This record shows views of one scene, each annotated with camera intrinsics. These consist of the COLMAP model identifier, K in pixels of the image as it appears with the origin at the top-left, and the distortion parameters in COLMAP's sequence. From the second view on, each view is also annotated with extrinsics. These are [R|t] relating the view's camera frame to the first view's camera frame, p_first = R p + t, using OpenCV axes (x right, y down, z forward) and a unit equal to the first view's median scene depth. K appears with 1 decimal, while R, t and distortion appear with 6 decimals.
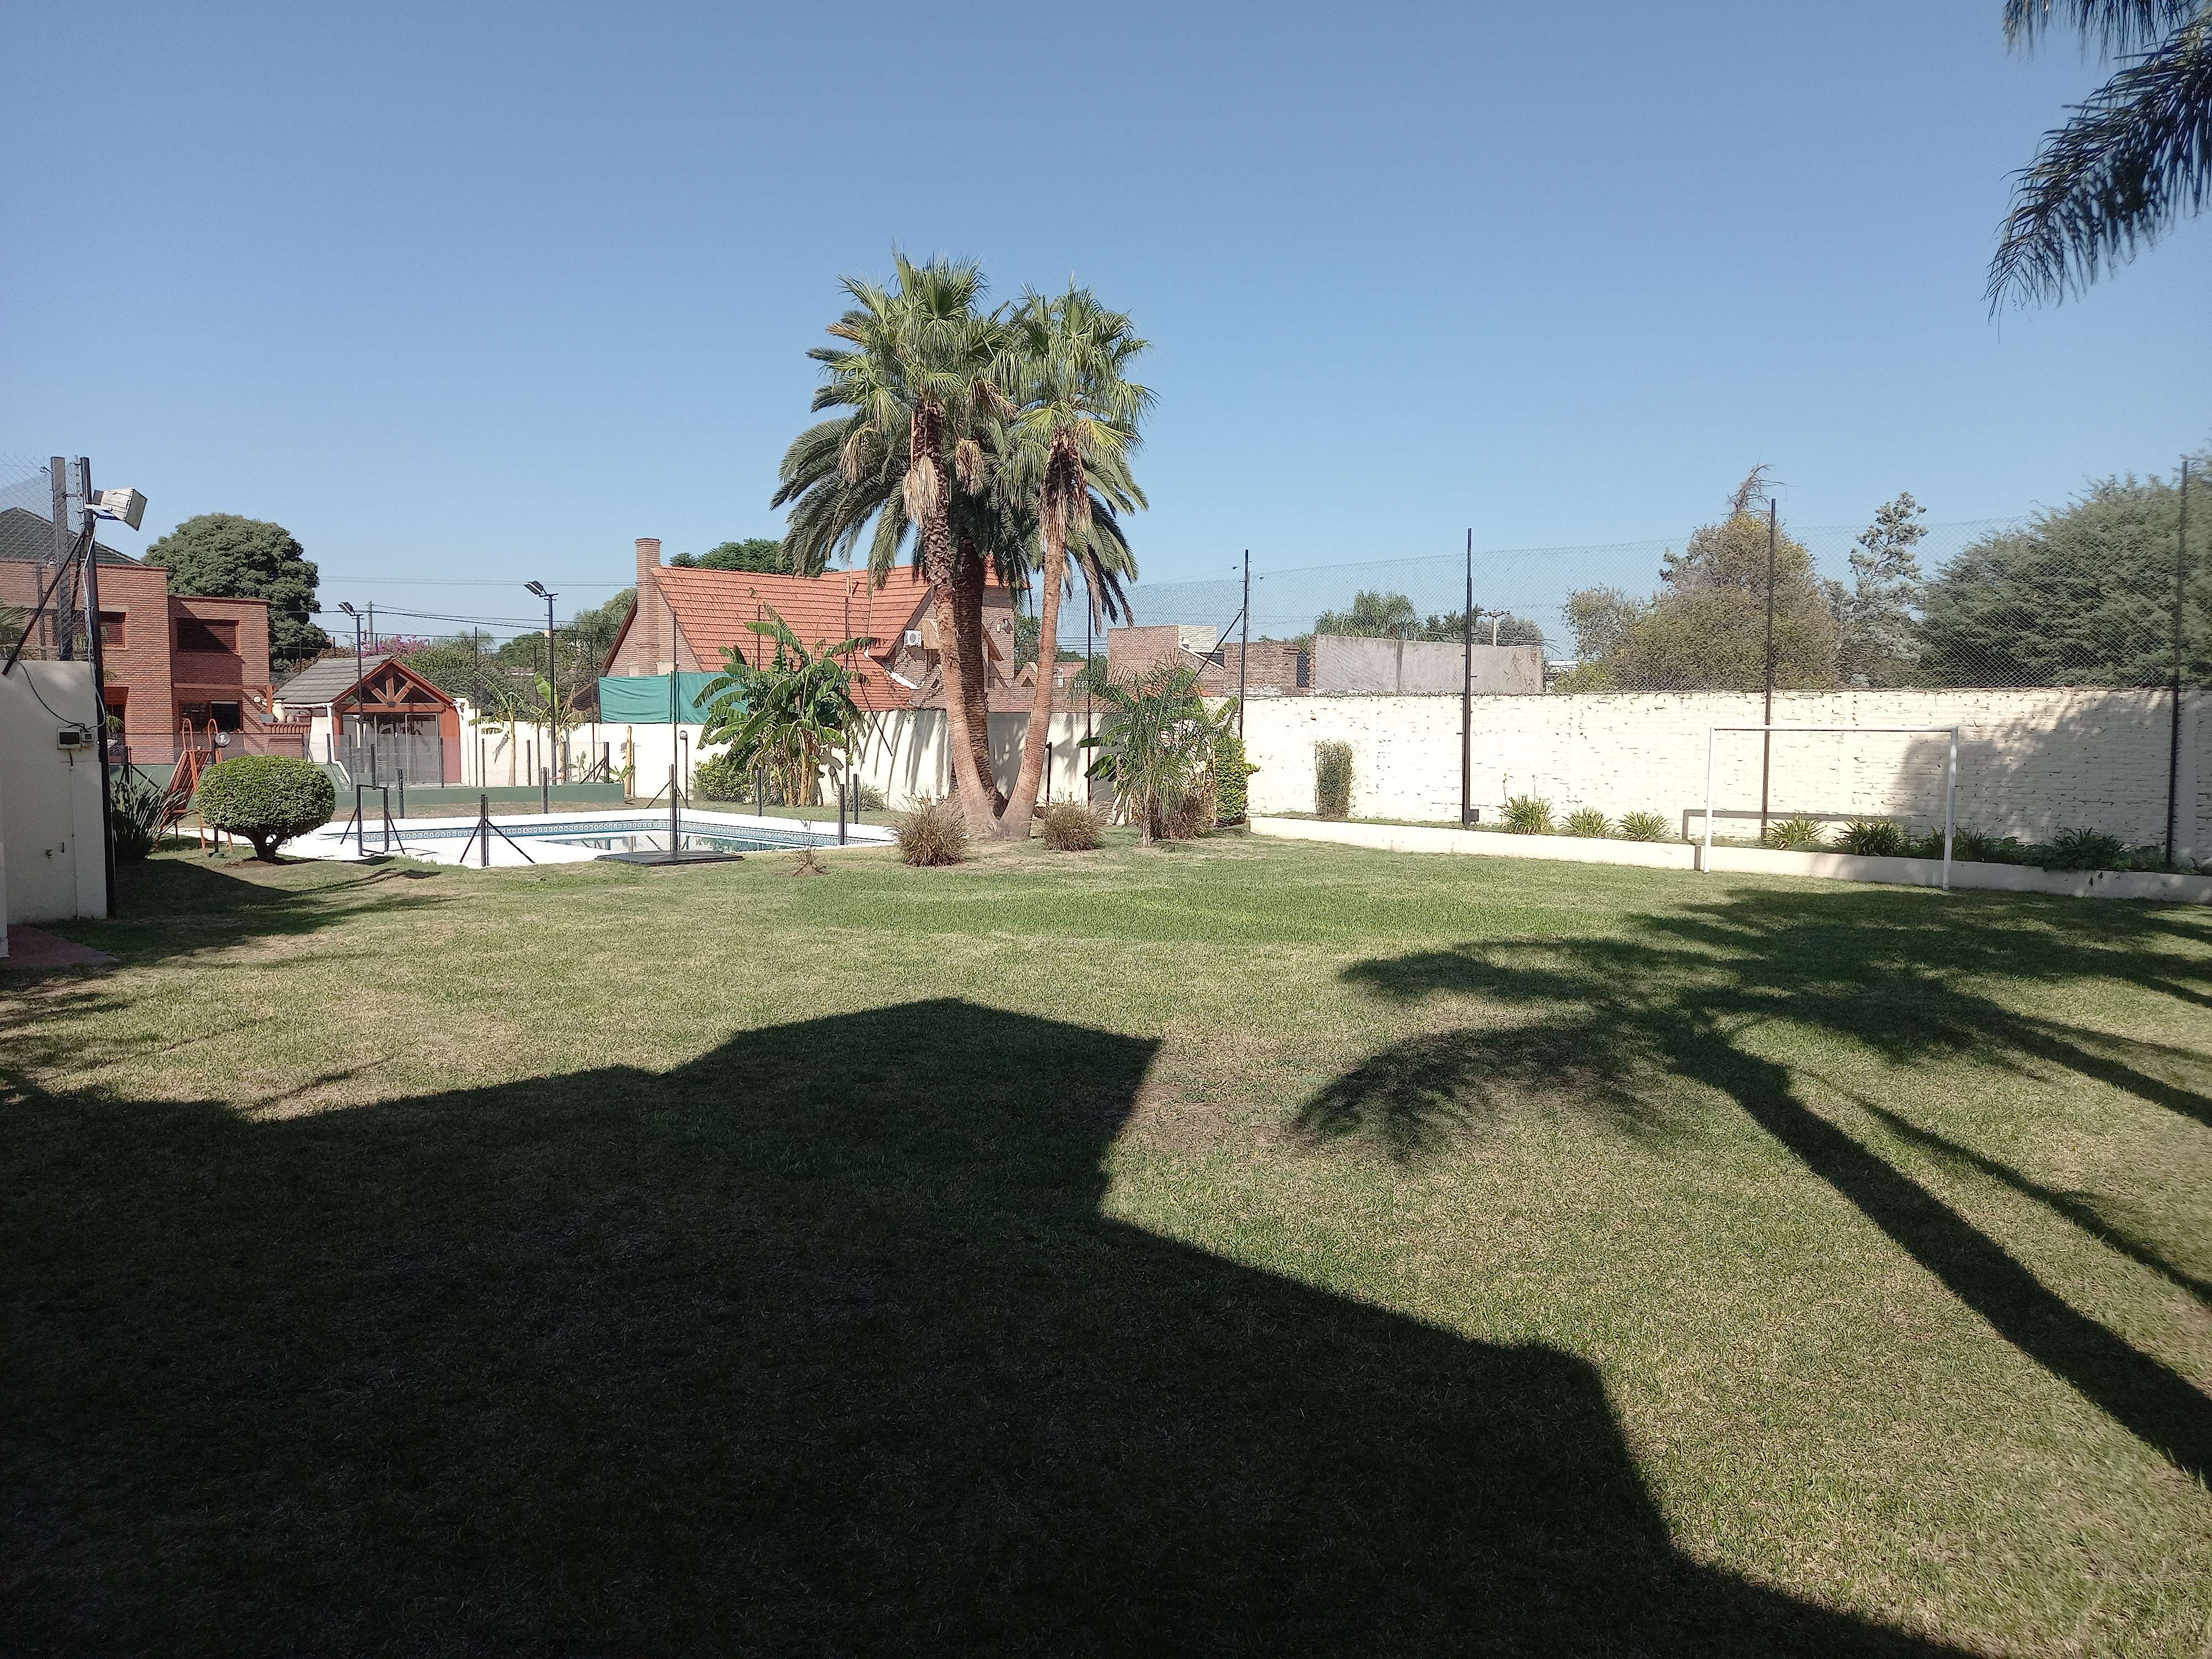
lens RADIAL K [[1625.4, 0, 1106.0], [0, 1625.4, 829.5], [0, 0, 1]] dist [0.093356, -0.106310]
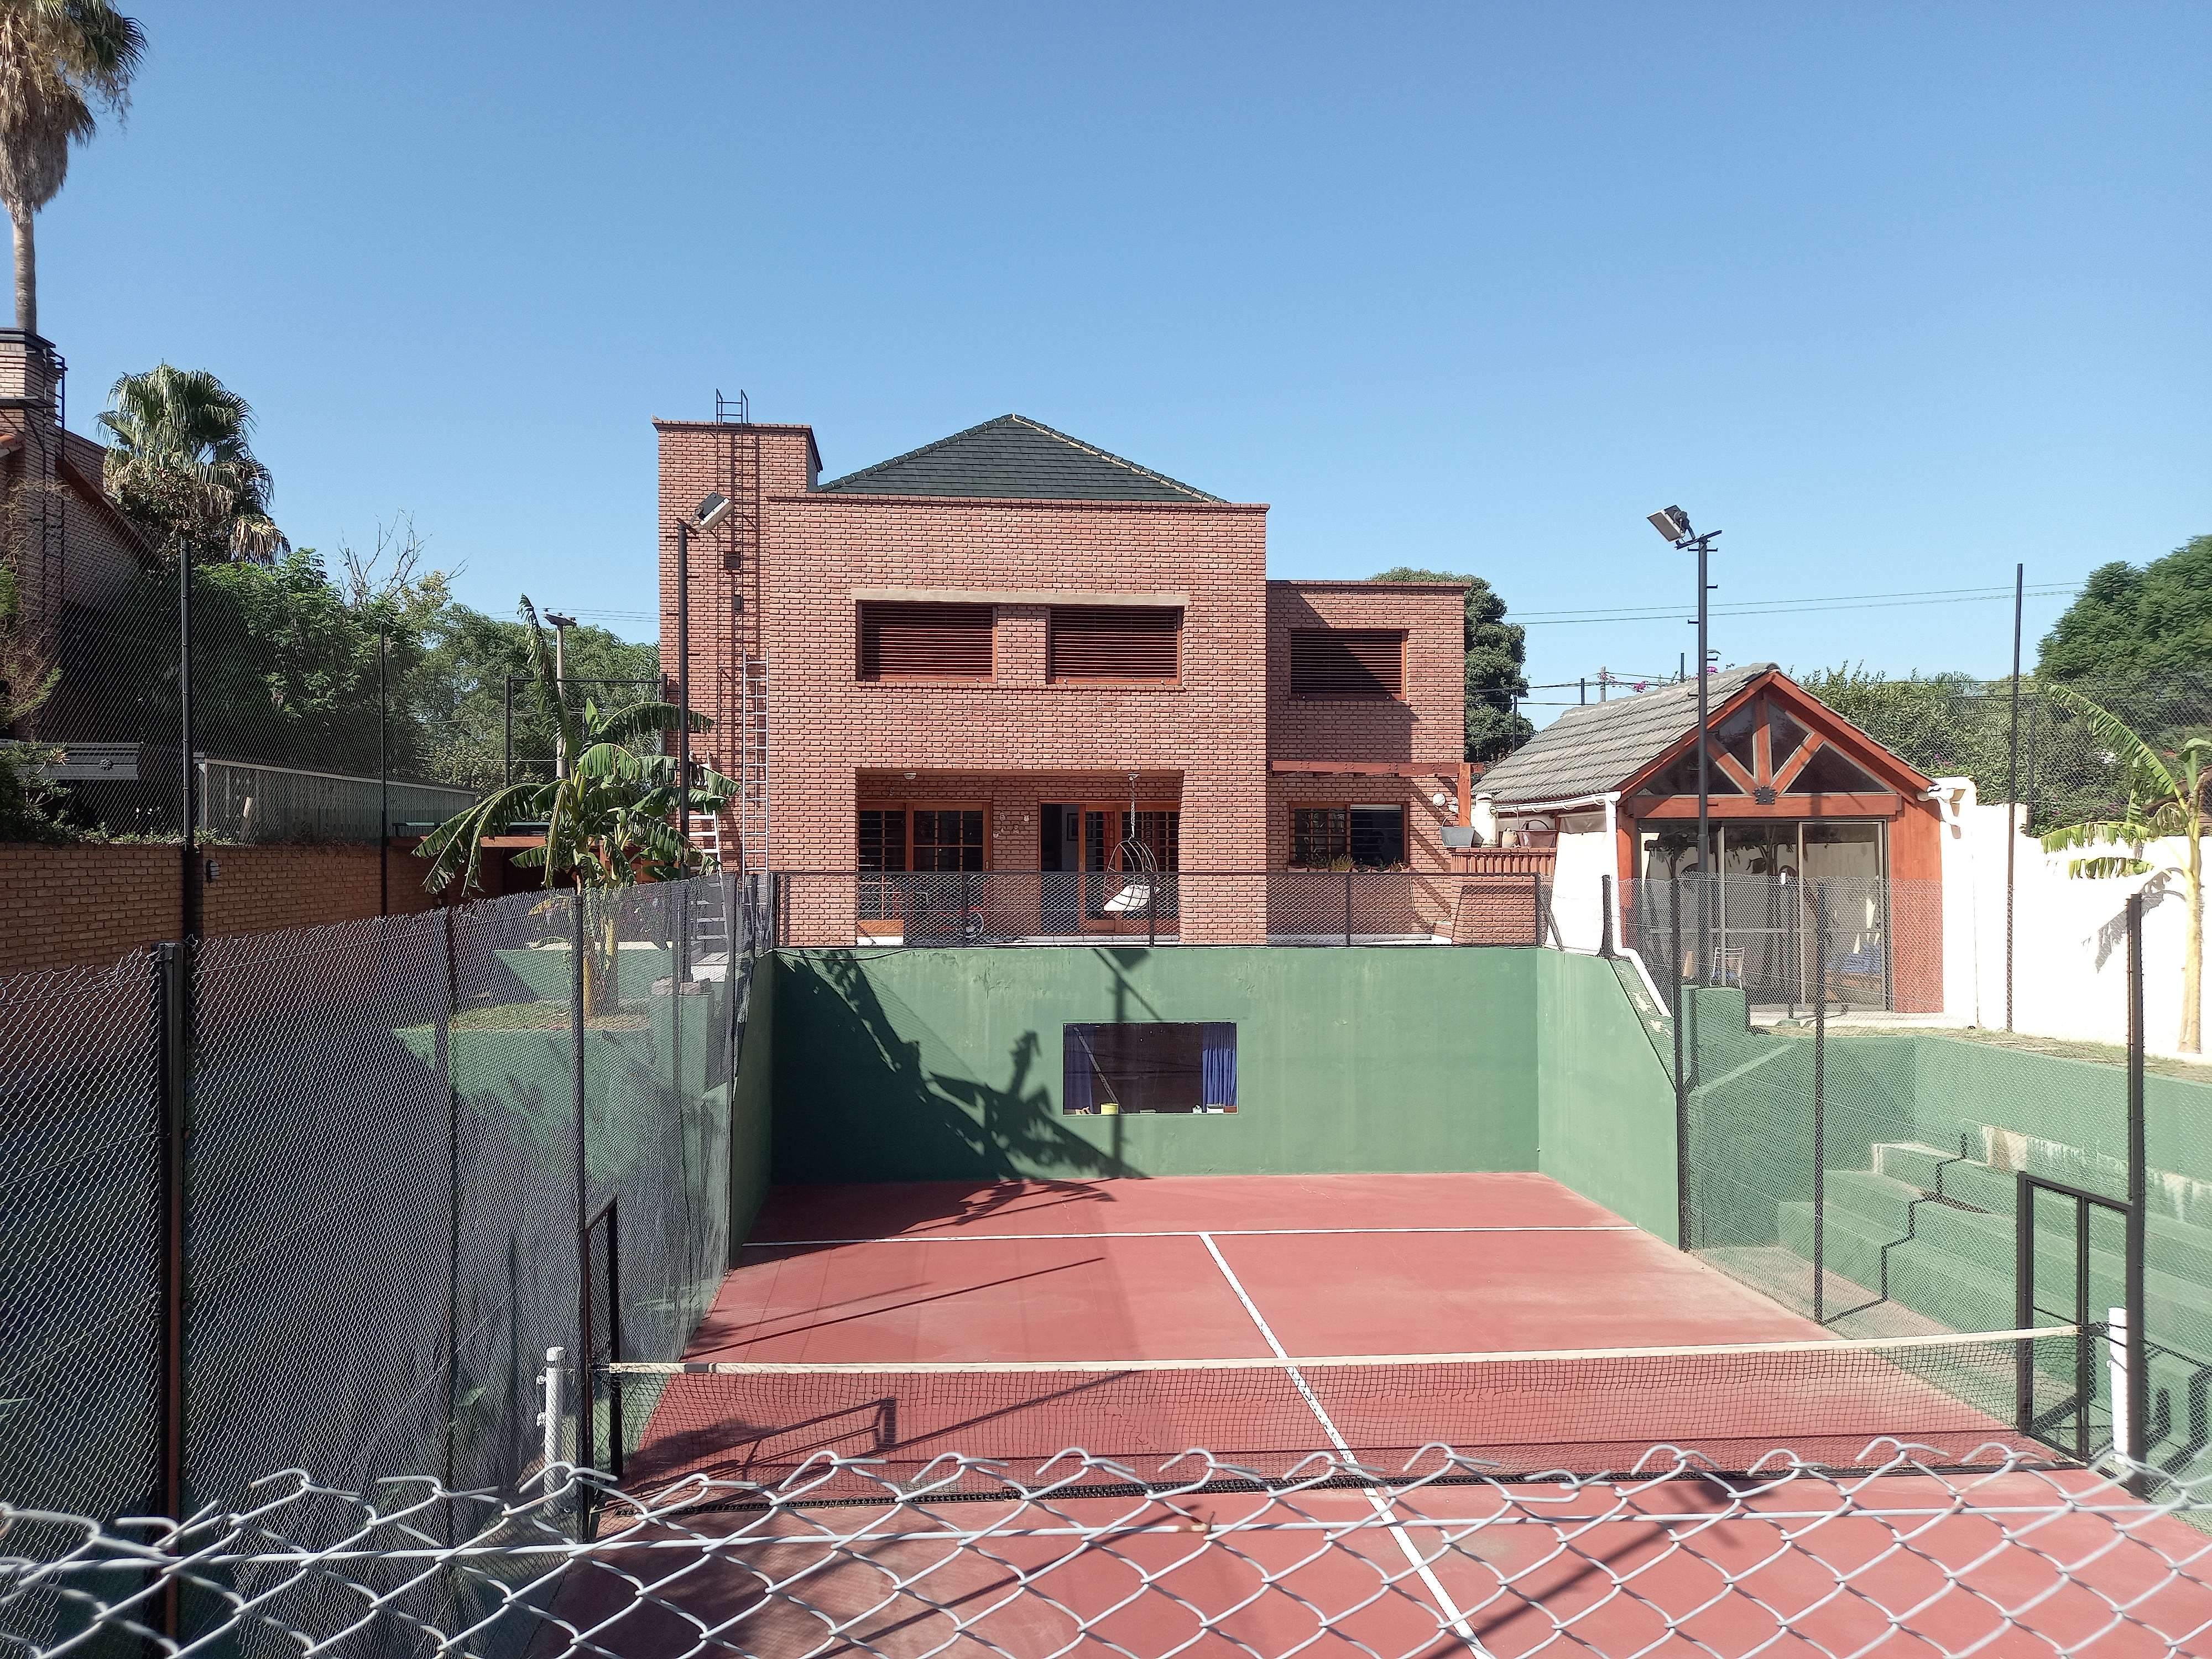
lens RADIAL K [[1625.4, 0, 1106.0], [0, 1625.4, 829.5], [0, 0, 1]] dist [0.093356, -0.106310]
pose [[0.781528, -0.011866, -0.623757, -0.314510], [-0.043353, 0.996369, -0.073274, -0.034585], [0.622362, 0.084308, 0.778176, 0.613205]]
